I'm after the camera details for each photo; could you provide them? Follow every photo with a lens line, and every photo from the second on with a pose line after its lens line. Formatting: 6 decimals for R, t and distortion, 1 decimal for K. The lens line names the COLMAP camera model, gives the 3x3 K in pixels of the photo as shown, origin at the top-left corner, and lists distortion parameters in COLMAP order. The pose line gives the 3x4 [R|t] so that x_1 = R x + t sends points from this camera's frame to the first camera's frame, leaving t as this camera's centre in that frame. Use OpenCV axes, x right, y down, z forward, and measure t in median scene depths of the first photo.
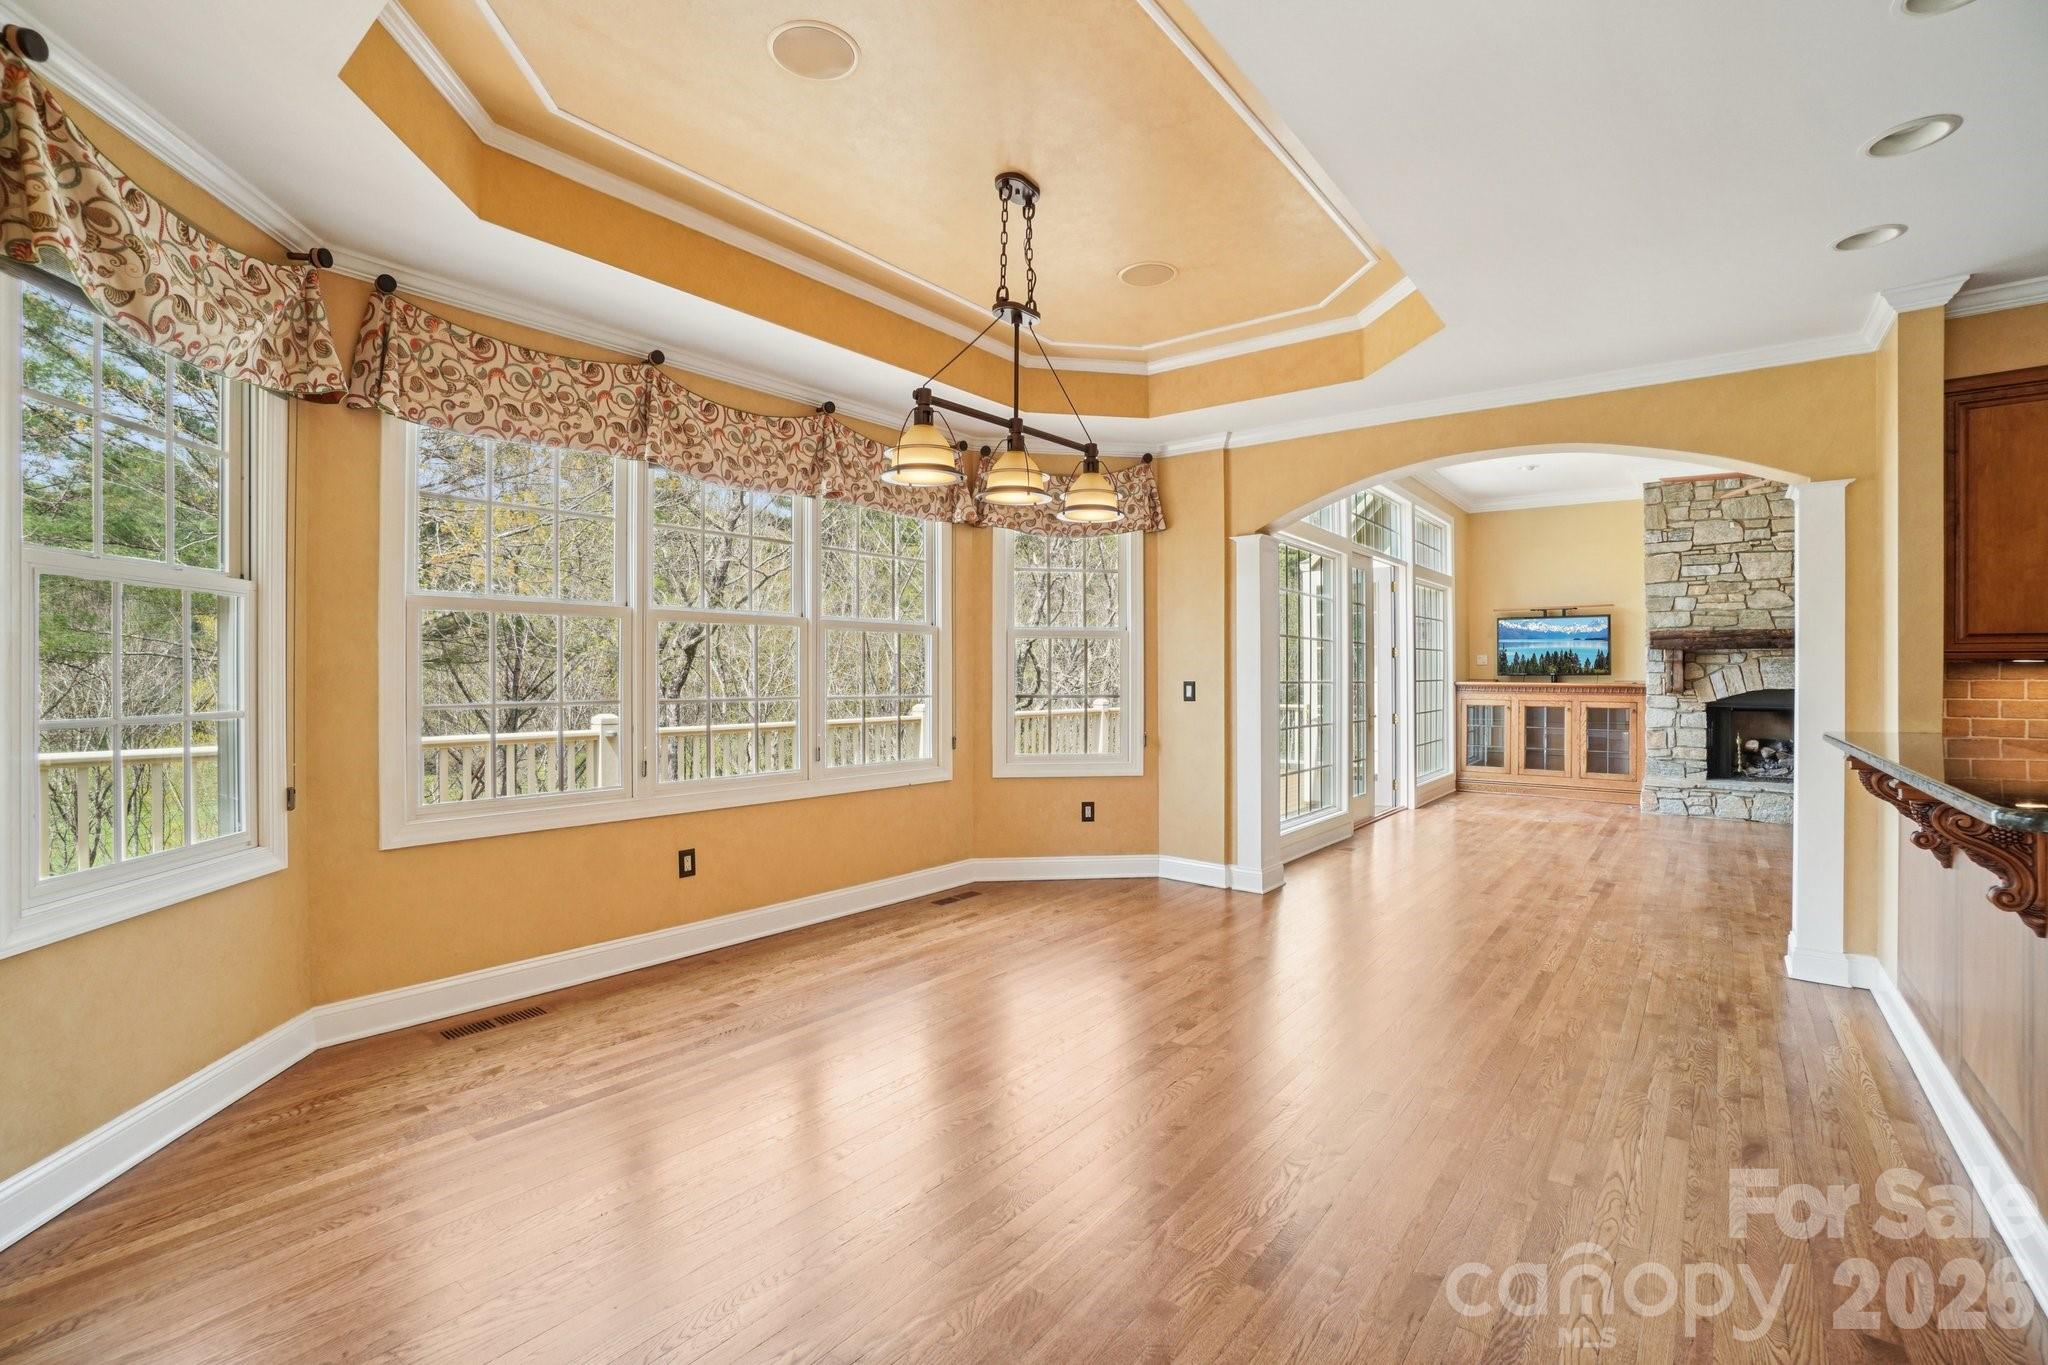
lens RADIAL K [[902.9, 0, 1025.9], [0, 902.9, 670.0], [0, 0, 1]] dist [-0.042565, 0.011000]
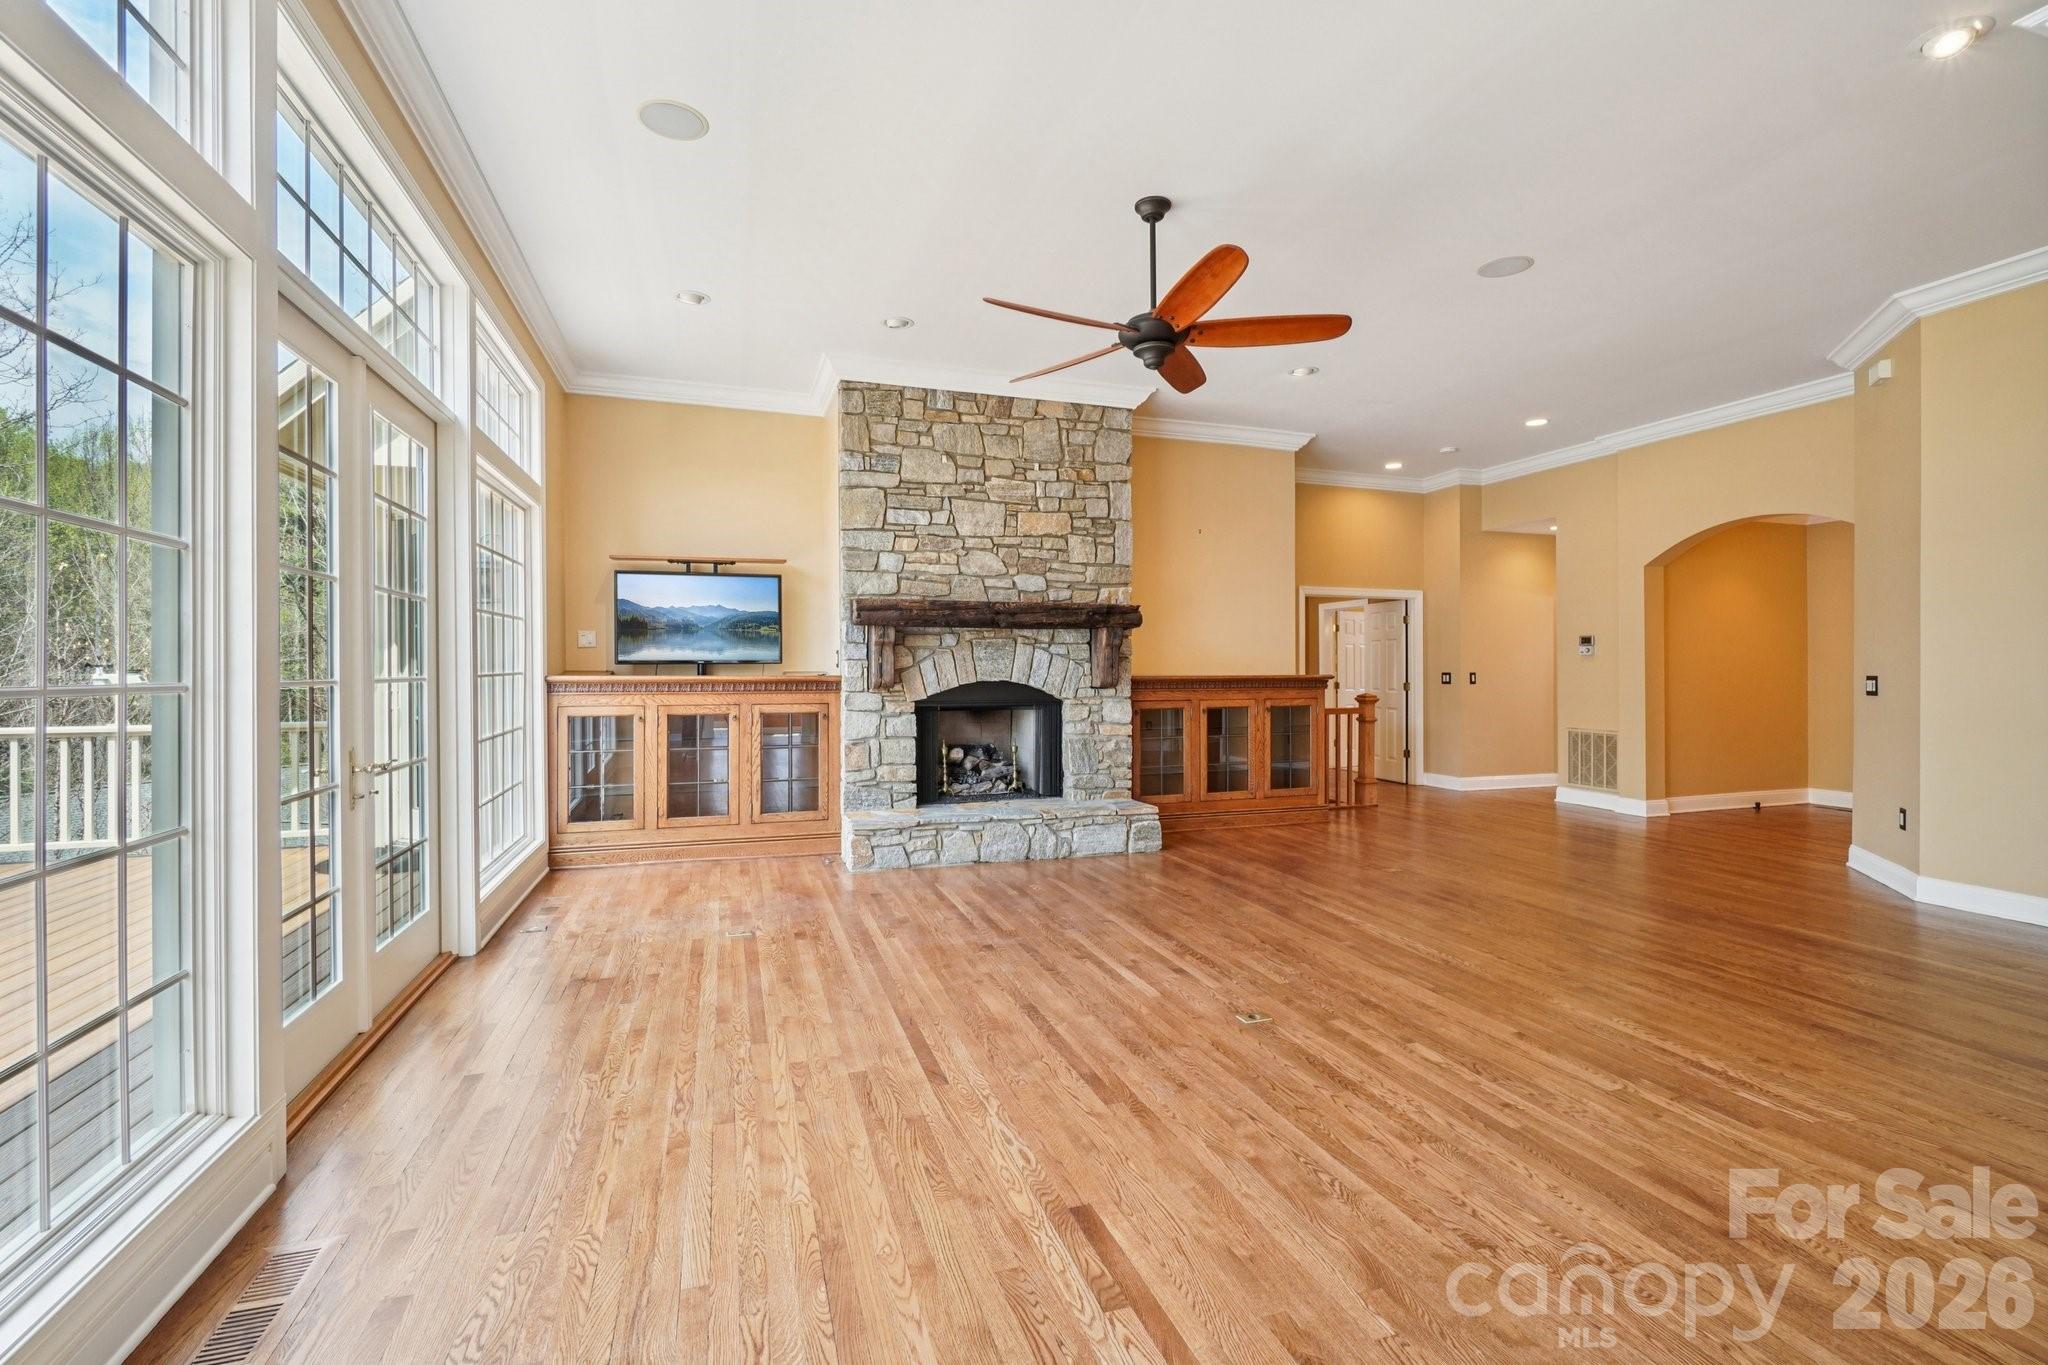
lens RADIAL K [[902.9, 0, 1027.8], [0, 902.9, 674.3], [0, 0, 1]] dist [-0.042565, 0.011000]
pose [[0.536448, -0.009128, 0.843884, 0.198970], [-0.001758, 0.999927, 0.011933, 0.005950], [-0.843932, -0.007886, 0.536393, 0.528259]]
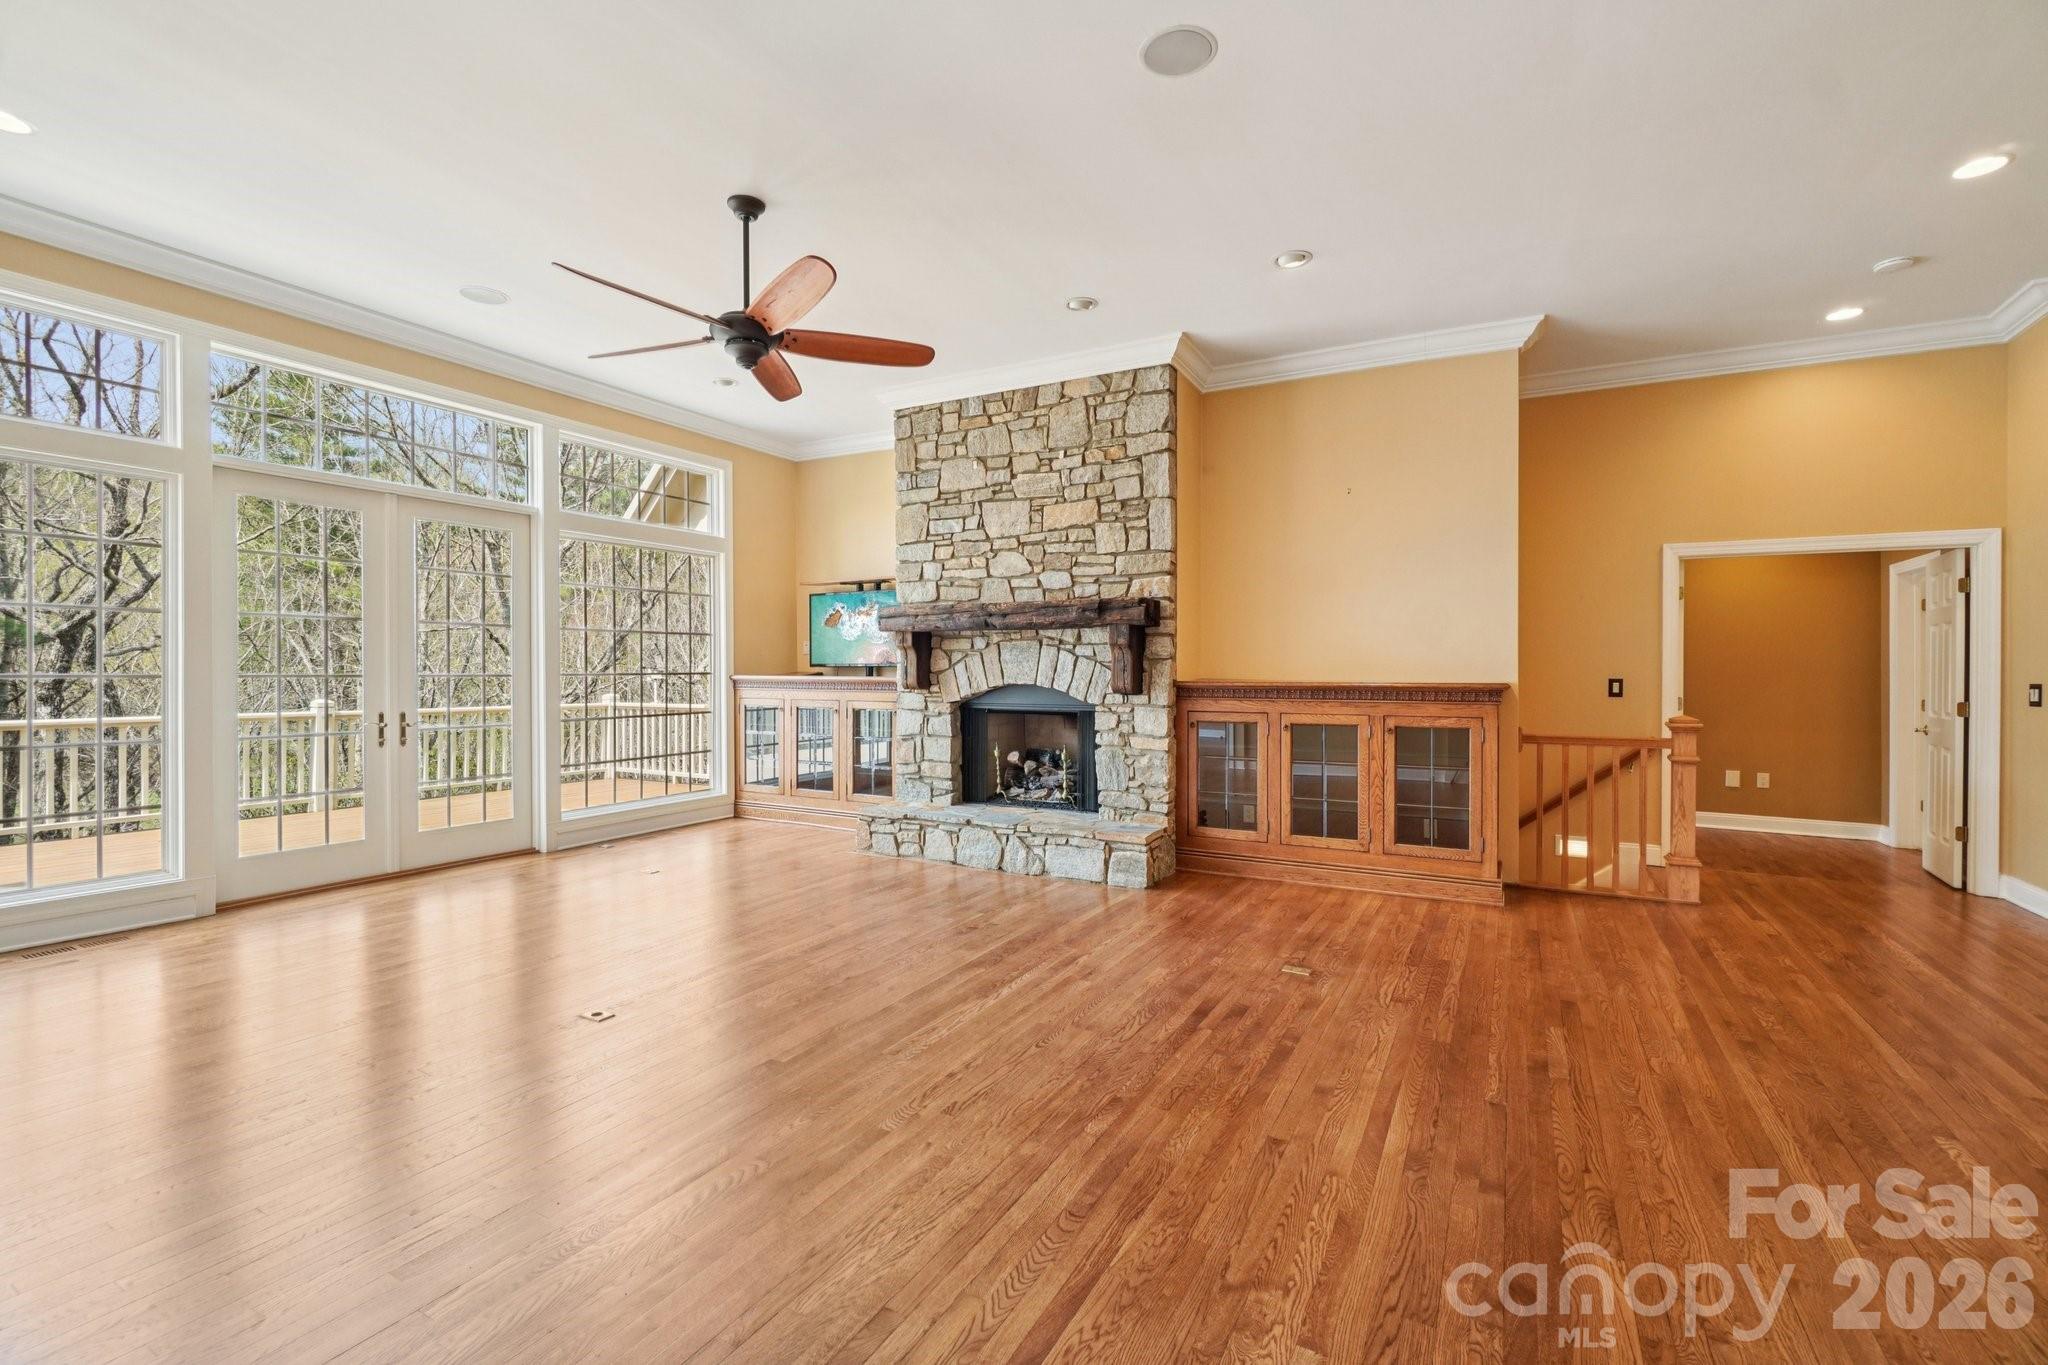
lens RADIAL K [[902.9, 0, 981.7], [0, 902.9, 684.9], [0, 0, 1]] dist [-0.042565, 0.011000]
pose [[0.987327, -0.001076, 0.158692, 0.674630], [-0.002041, 0.999808, 0.019476, 0.006885], [-0.158683, -0.019553, 0.987136, 0.239499]]
